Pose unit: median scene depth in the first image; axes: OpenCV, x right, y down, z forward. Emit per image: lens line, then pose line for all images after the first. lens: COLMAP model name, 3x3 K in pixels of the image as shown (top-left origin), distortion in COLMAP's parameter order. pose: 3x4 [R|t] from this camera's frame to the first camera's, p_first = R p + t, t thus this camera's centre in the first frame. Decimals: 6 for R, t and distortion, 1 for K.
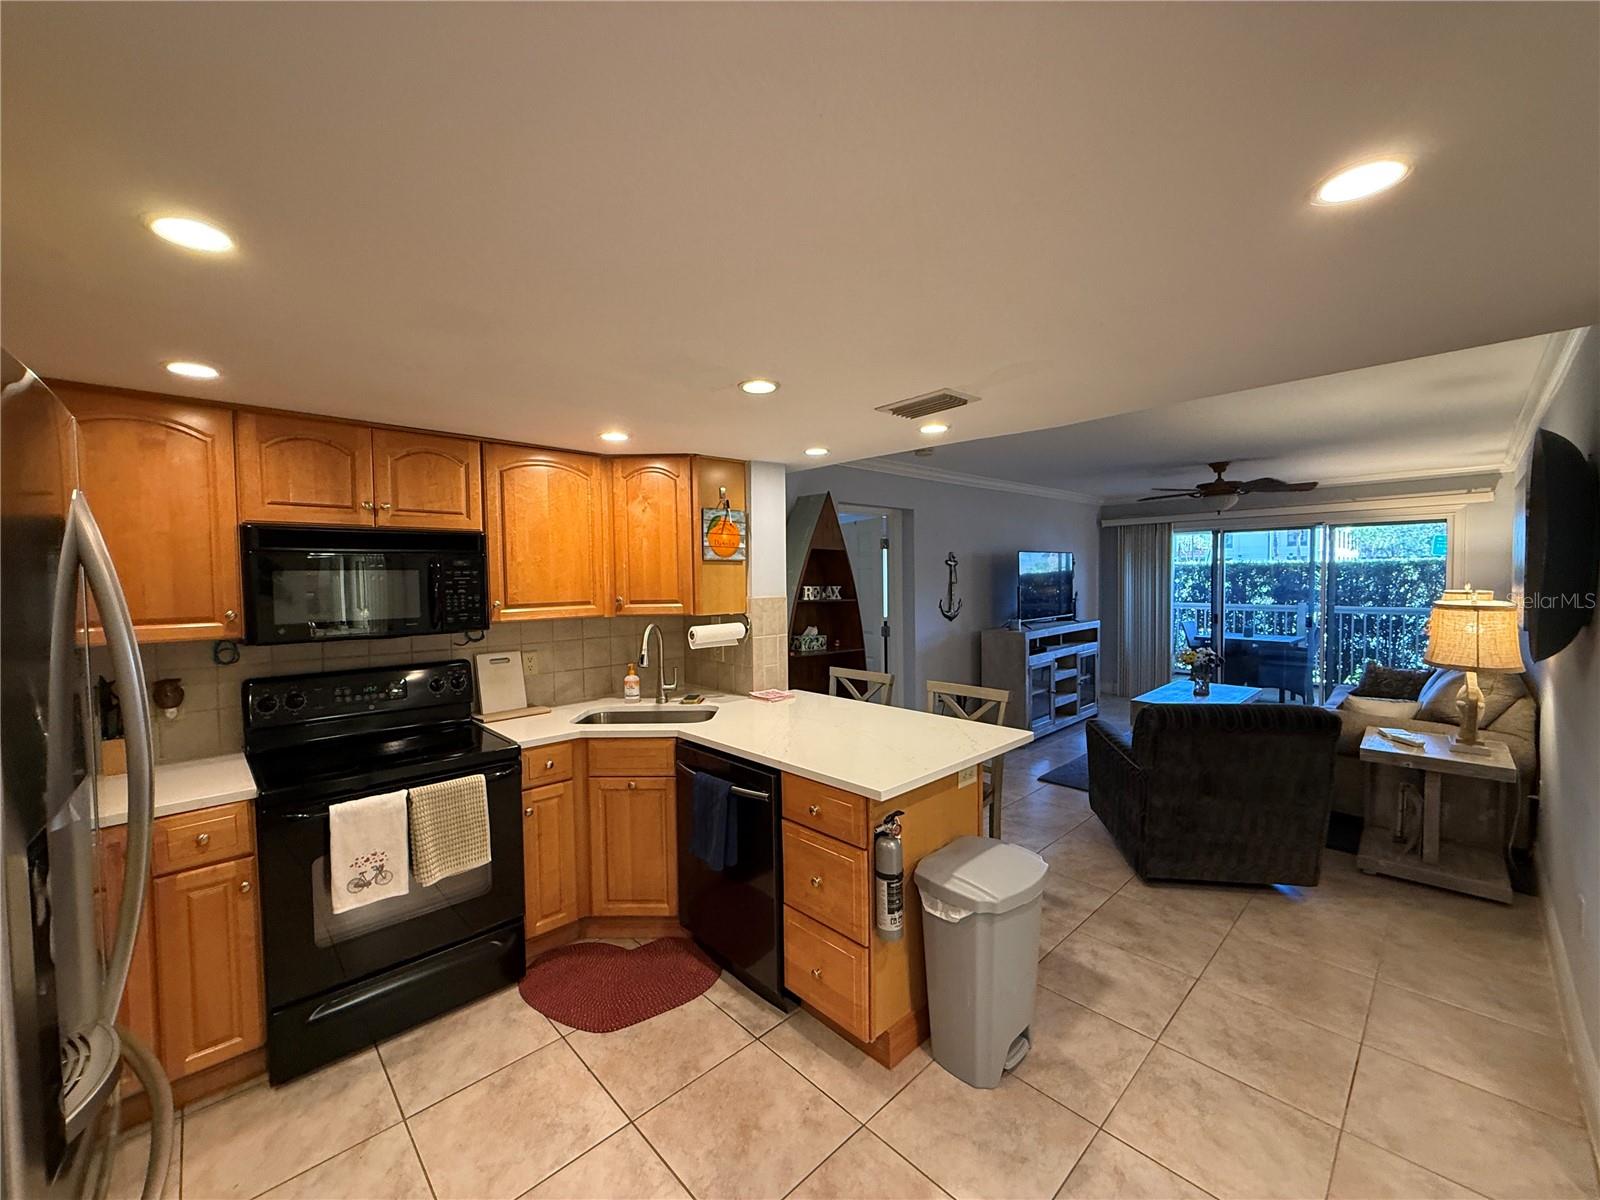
lens RADIAL K [[634.8, 0, 800.0], [0, 634.8, 600.0], [0, 0, 1]] dist [0.000178, -0.000057]
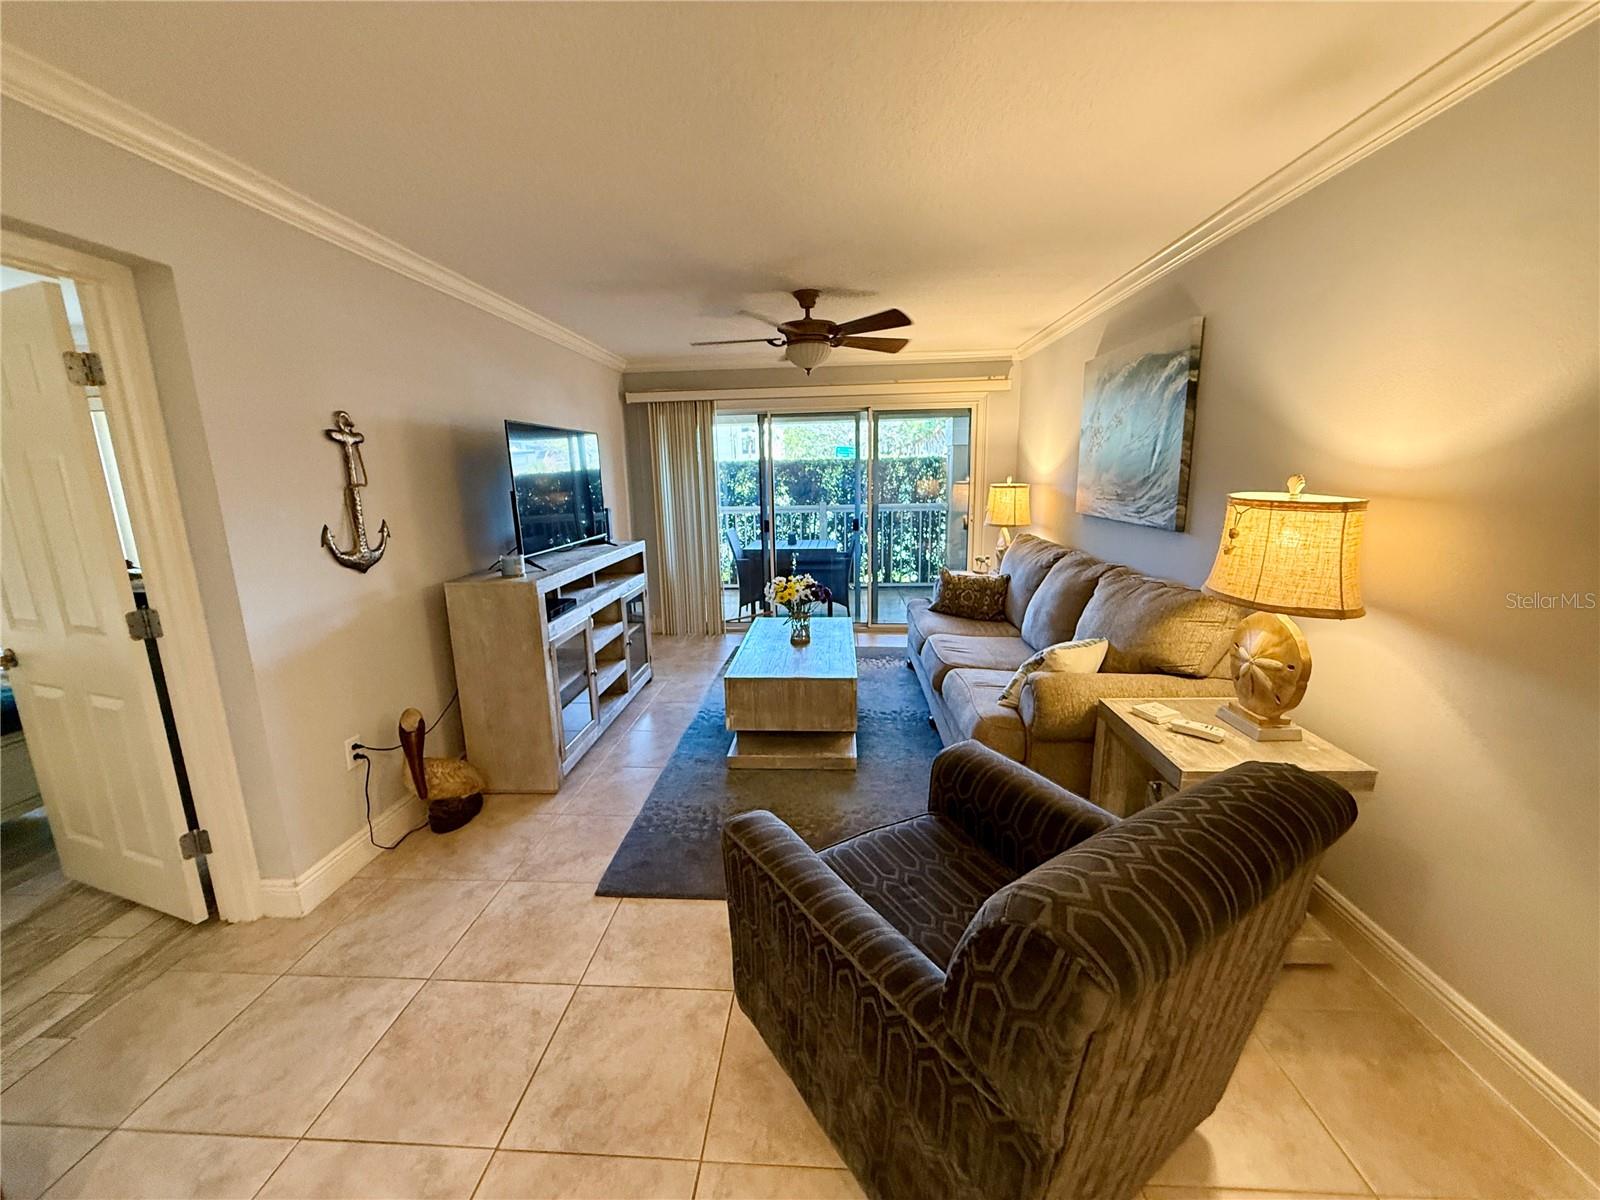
lens RADIAL K [[634.8, 0, 800.0], [0, 634.8, 600.0], [0, 0, 1]] dist [0.000178, -0.000057]
pose [[0.731248, -0.135787, 0.668459, 0.154405], [0.037430, 0.986497, 0.159446, -0.006886], [-0.681084, -0.091575, 0.726457, 0.446744]]
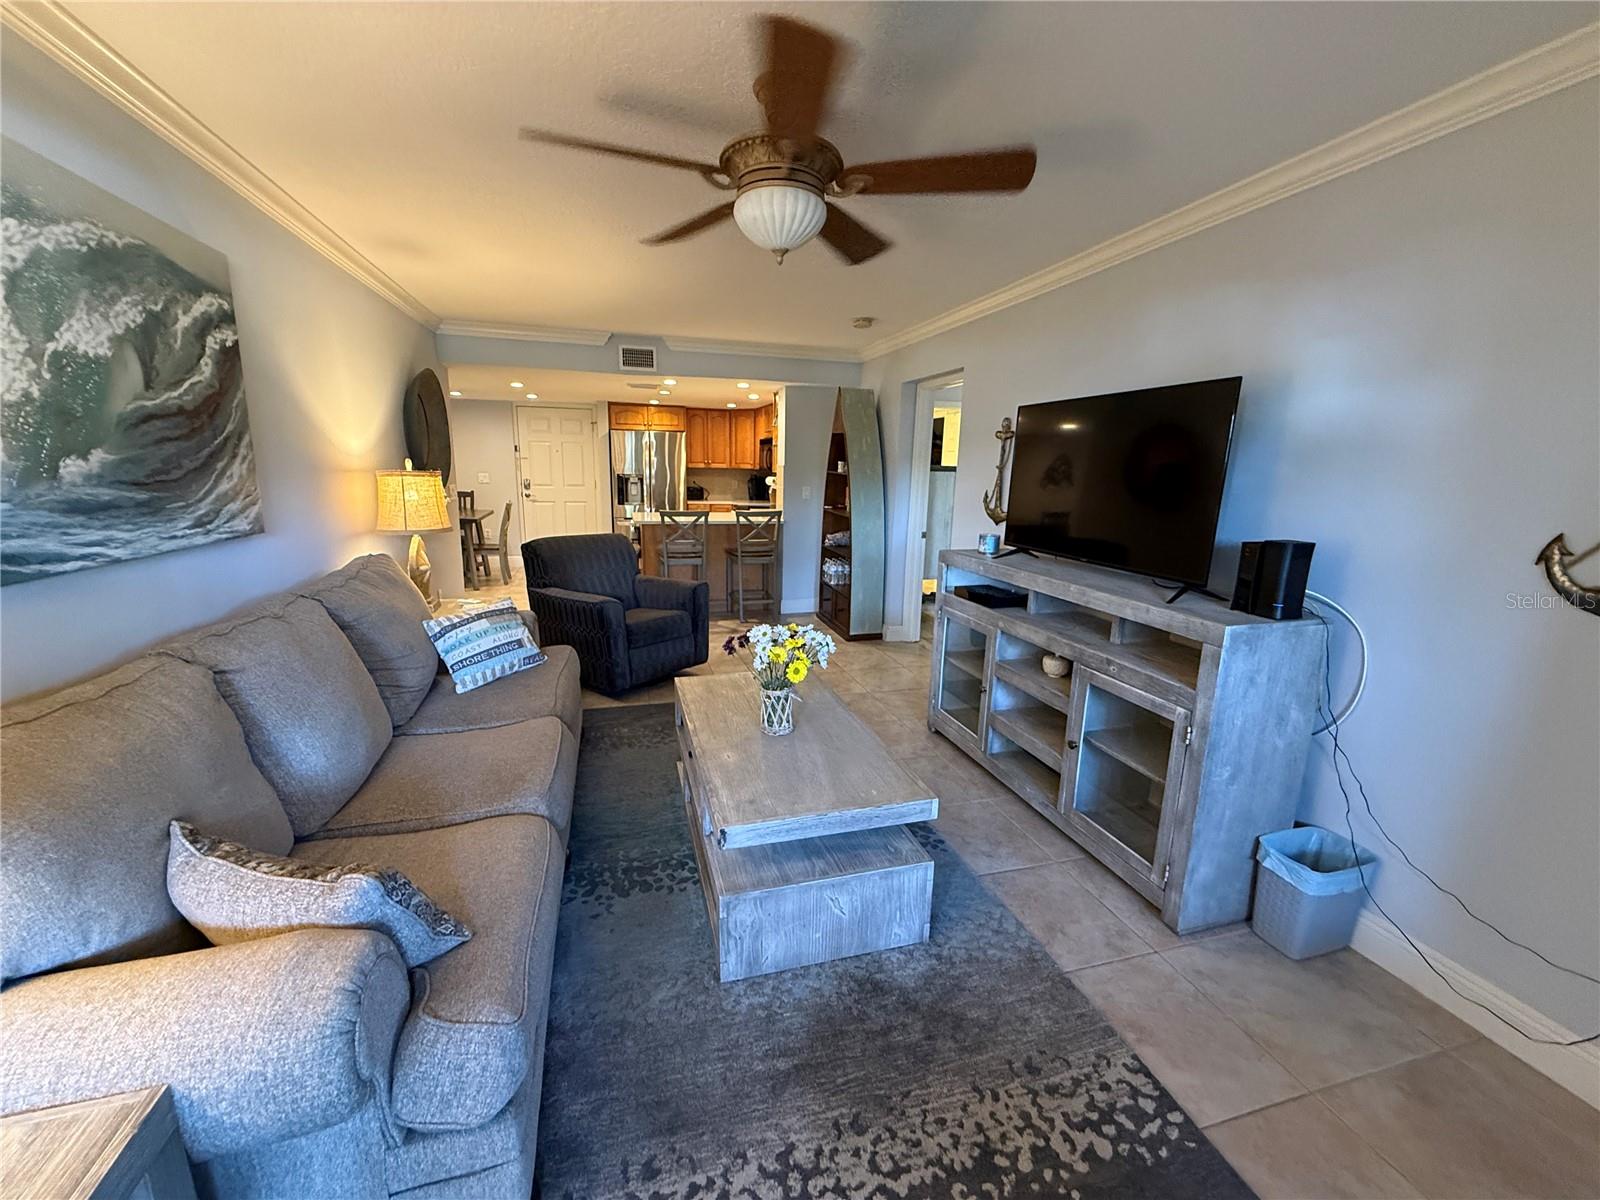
lens RADIAL K [[634.8, 0, 800.0], [0, 634.8, 600.0], [0, 0, 1]] dist [0.000178, -0.000057]
pose [[-0.460691, 0.190098, -0.866964, 0.887727], [-0.046325, 0.970313, 0.237376, -0.037455], [0.886351, 0.149519, -0.438208, 1.072580]]
